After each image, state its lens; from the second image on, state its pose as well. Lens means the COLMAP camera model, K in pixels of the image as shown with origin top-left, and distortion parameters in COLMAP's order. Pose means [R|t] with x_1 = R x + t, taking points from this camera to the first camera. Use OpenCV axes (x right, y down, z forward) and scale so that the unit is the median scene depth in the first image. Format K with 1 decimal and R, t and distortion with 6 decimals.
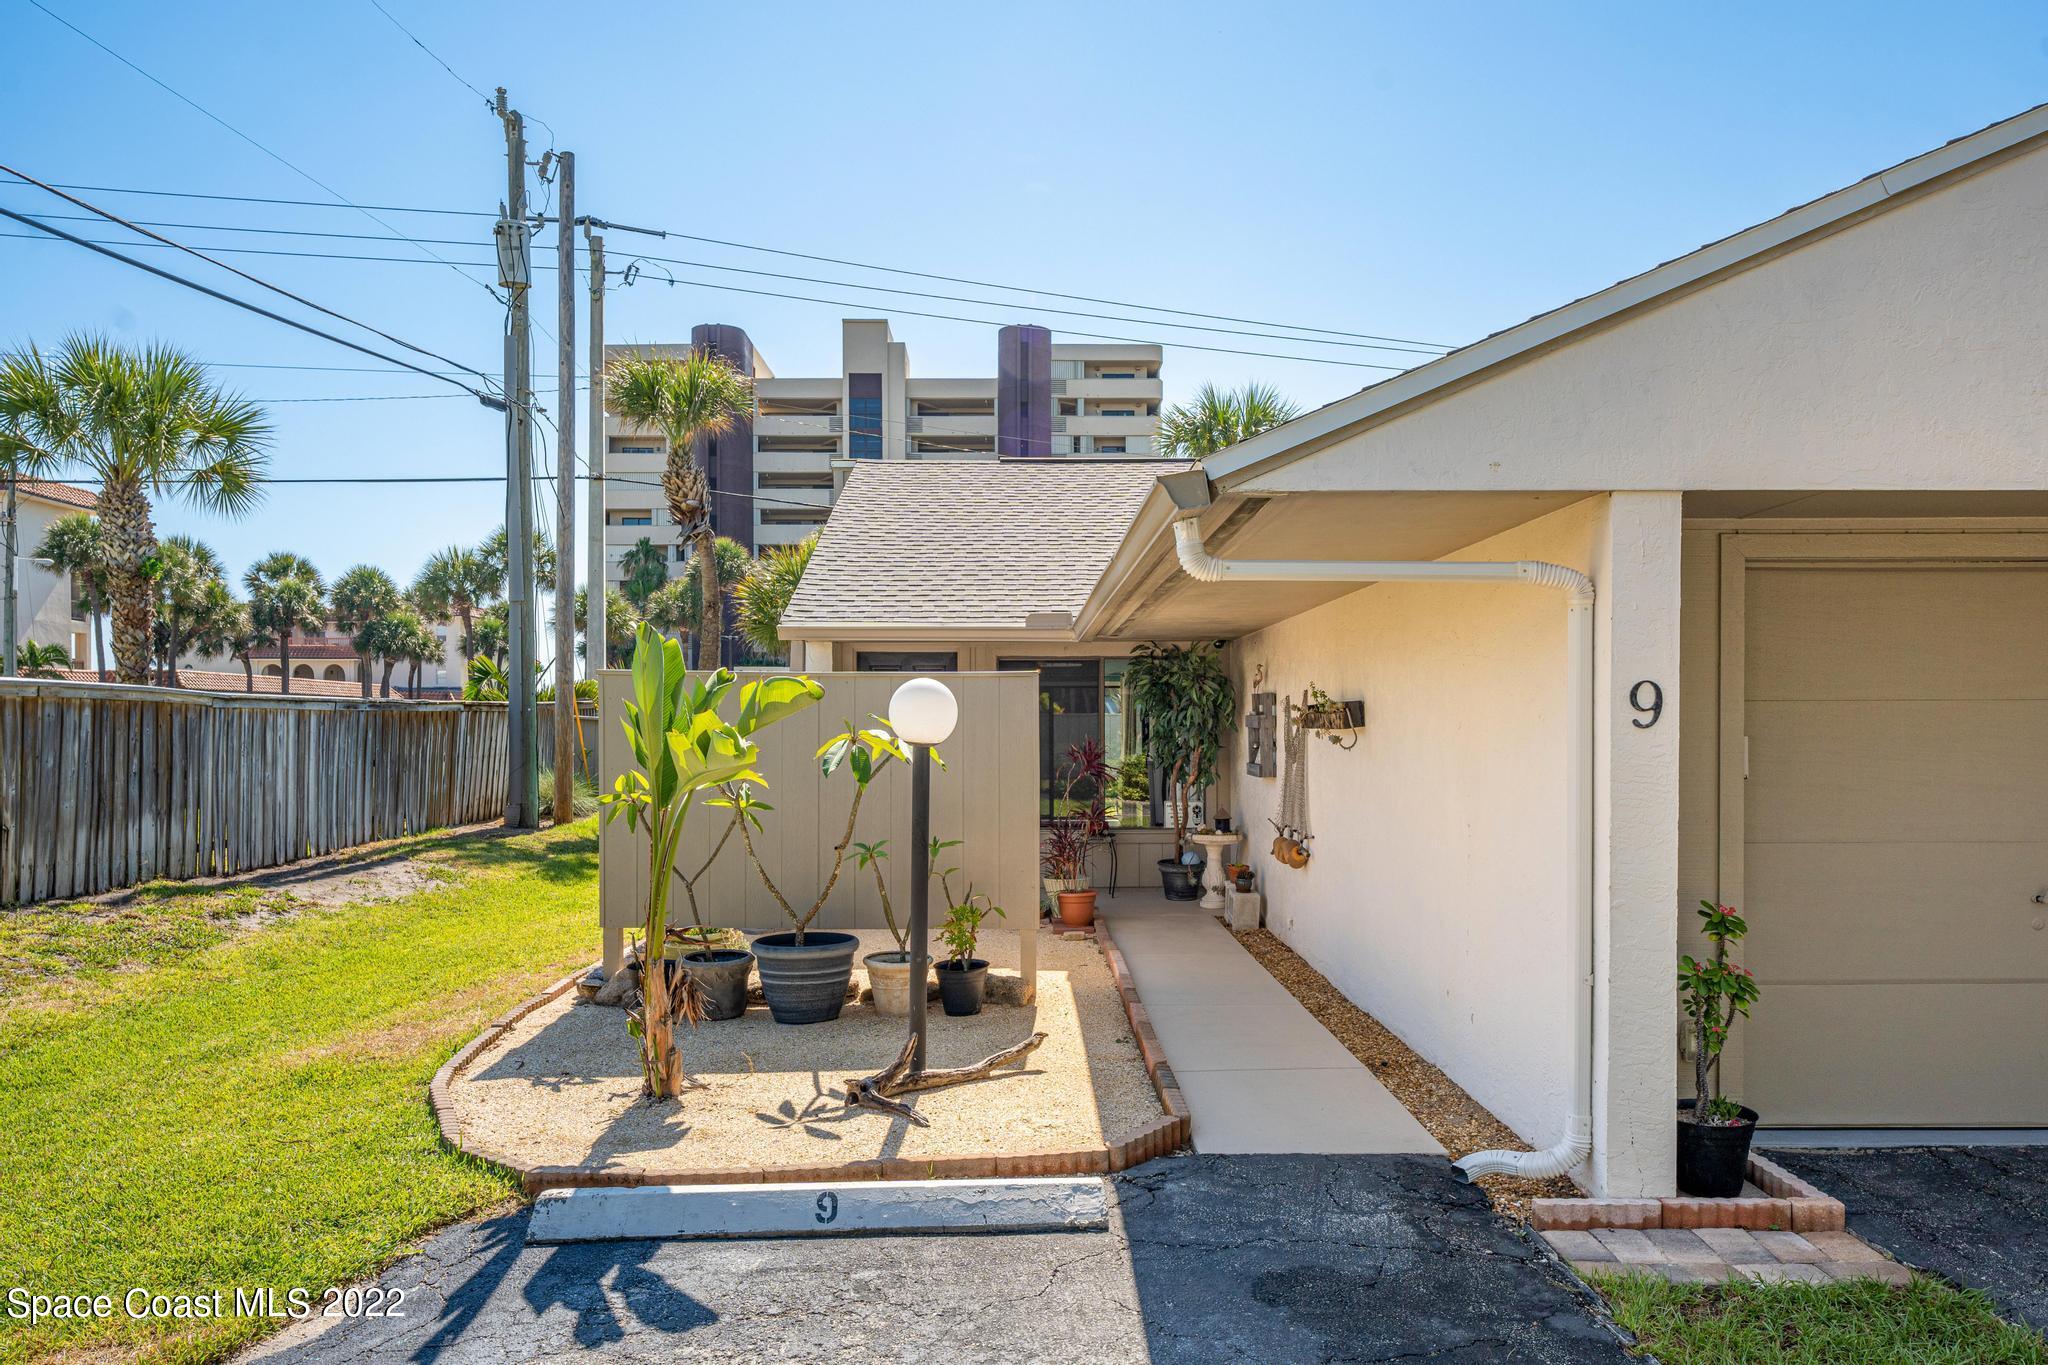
lens RADIAL K [[1364.6, 0, 1031.5], [0, 1364.6, 743.4], [0, 0, 1]] dist [-0.018522, 0.000736]
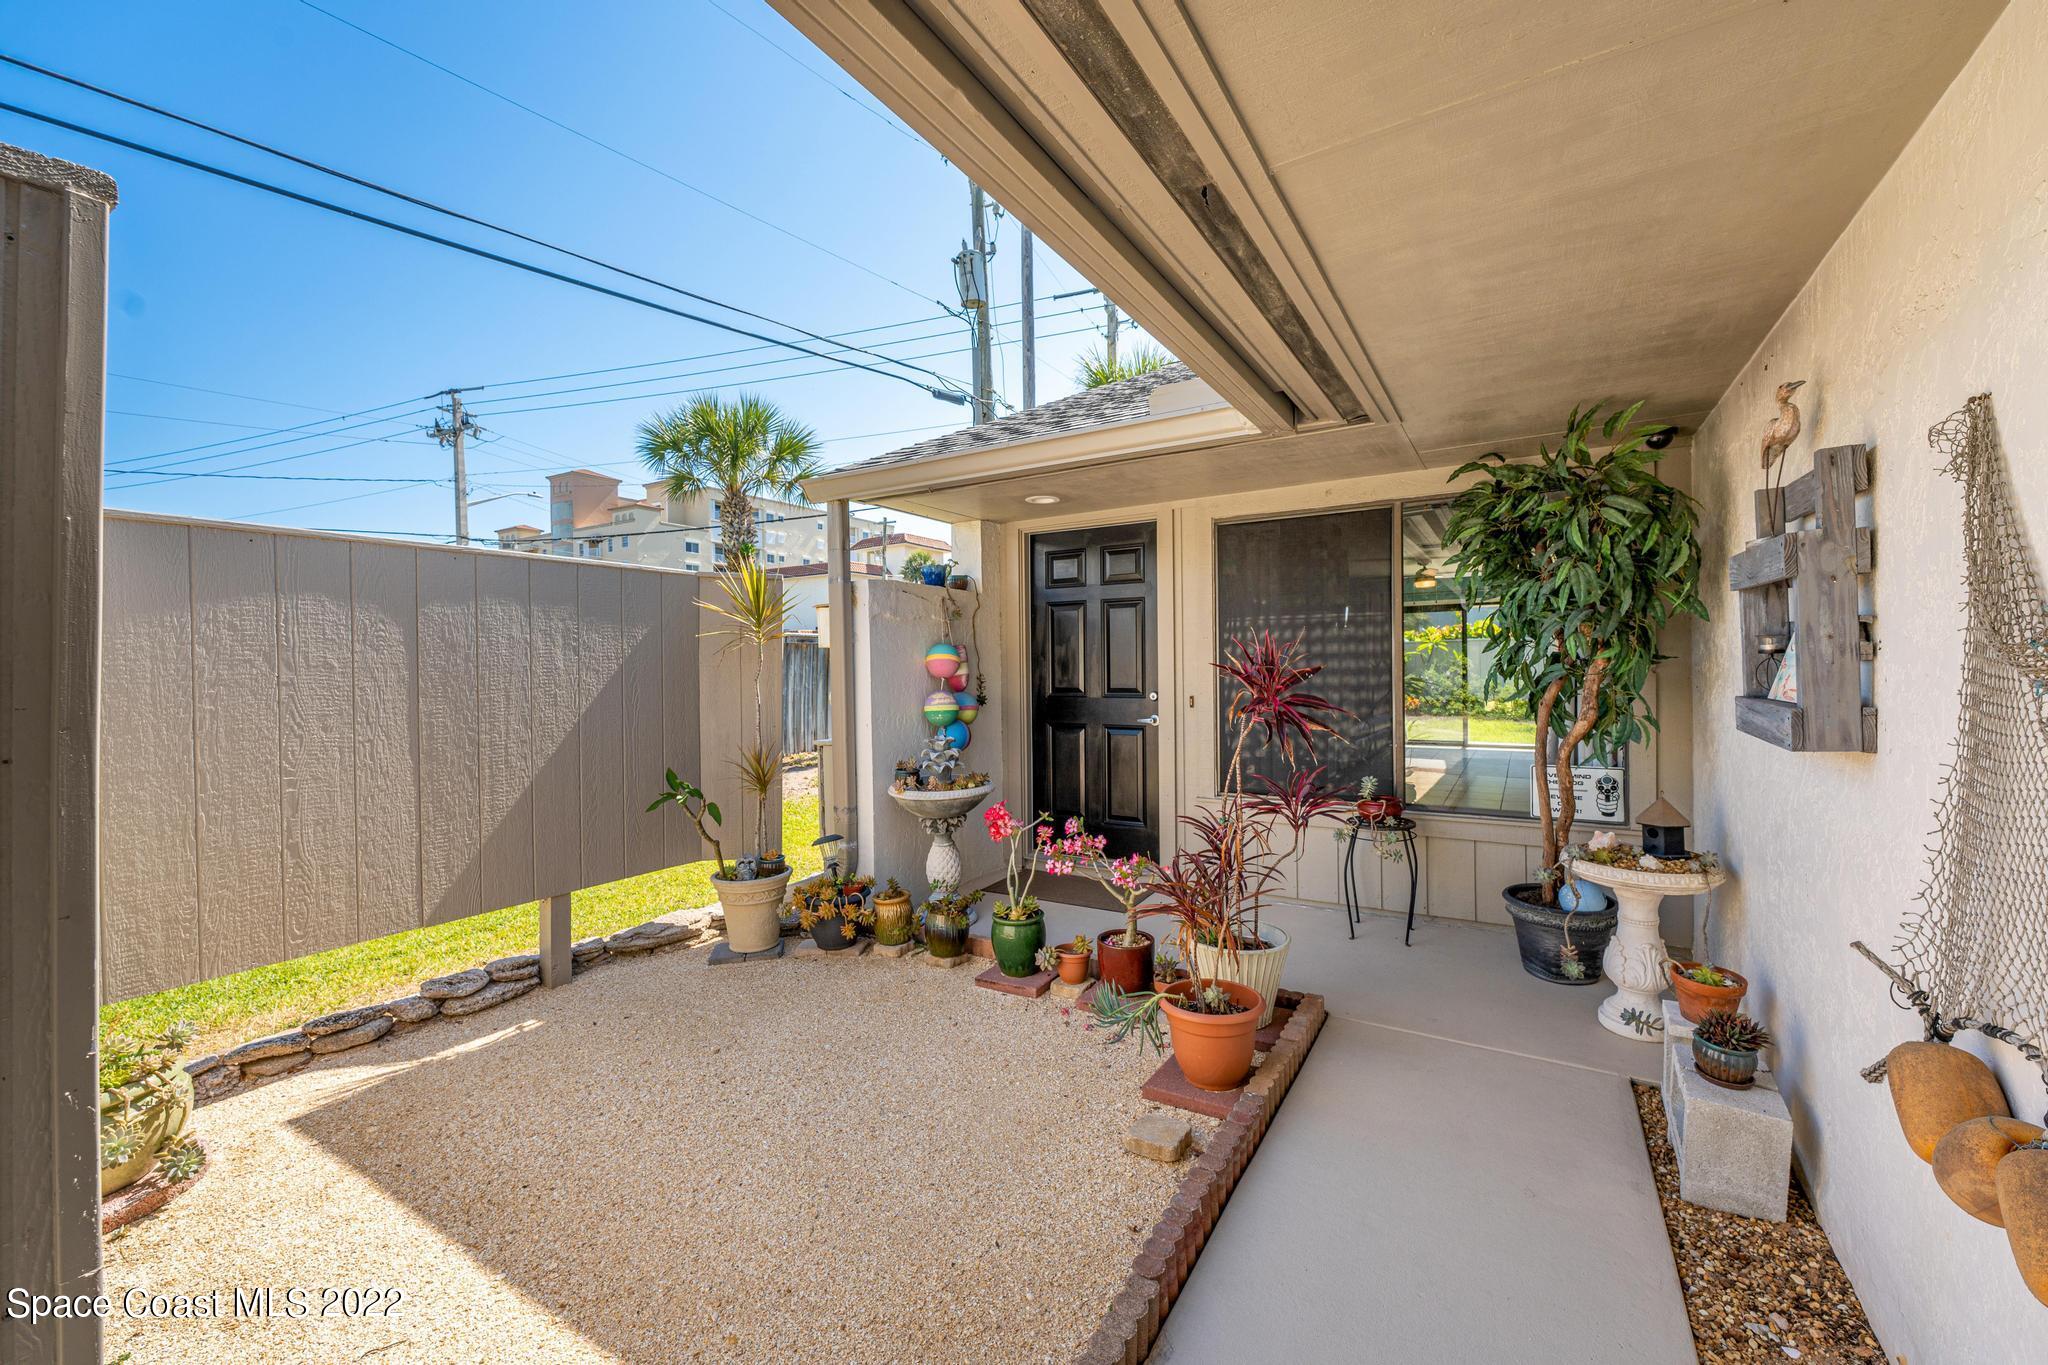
lens RADIAL K [[828.6, 0, 1014.9], [0, 828.6, 674.2], [0, 0, 1]] dist [-0.003484, -0.000329]
pose [[0.844936, -0.003897, -0.534853, 0.104870], [0.004317, 0.999991, -0.000467, 0.007442], [0.534850, -0.001914, 0.844945, 0.660034]]
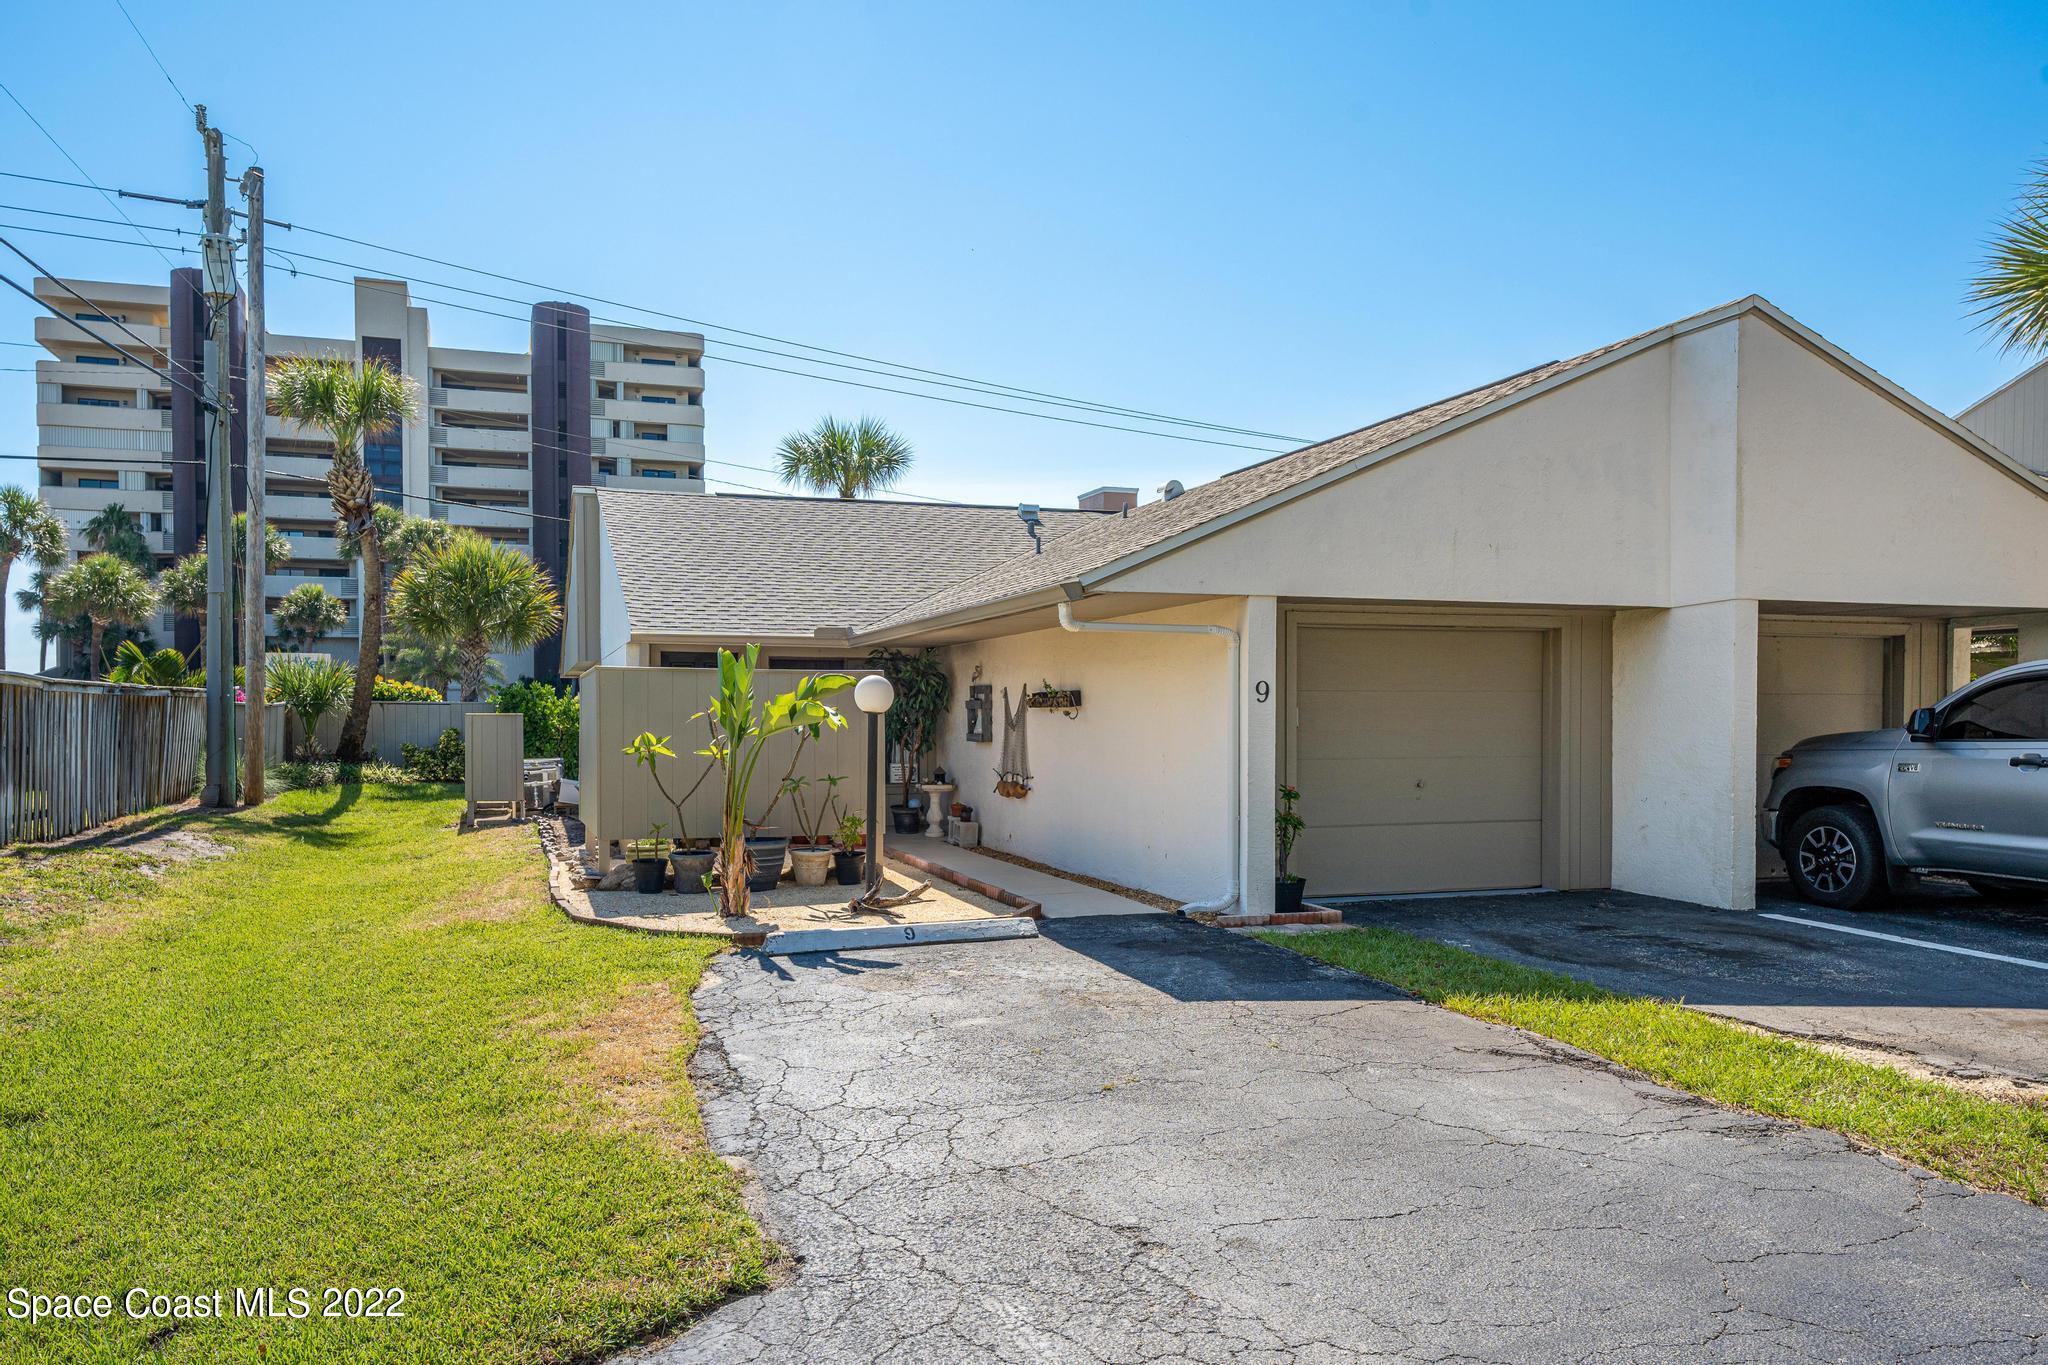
lens RADIAL K [[1364.6, 0, 1018.1], [0, 1364.6, 734.8], [0, 0, 1]] dist [-0.018522, 0.000736]
pose [[0.946149, -0.003016, 0.323717, -0.235986], [0.003176, 0.999995, 0.000035, 0.014631], [-0.323716, 0.000994, 0.946154, -0.357679]]
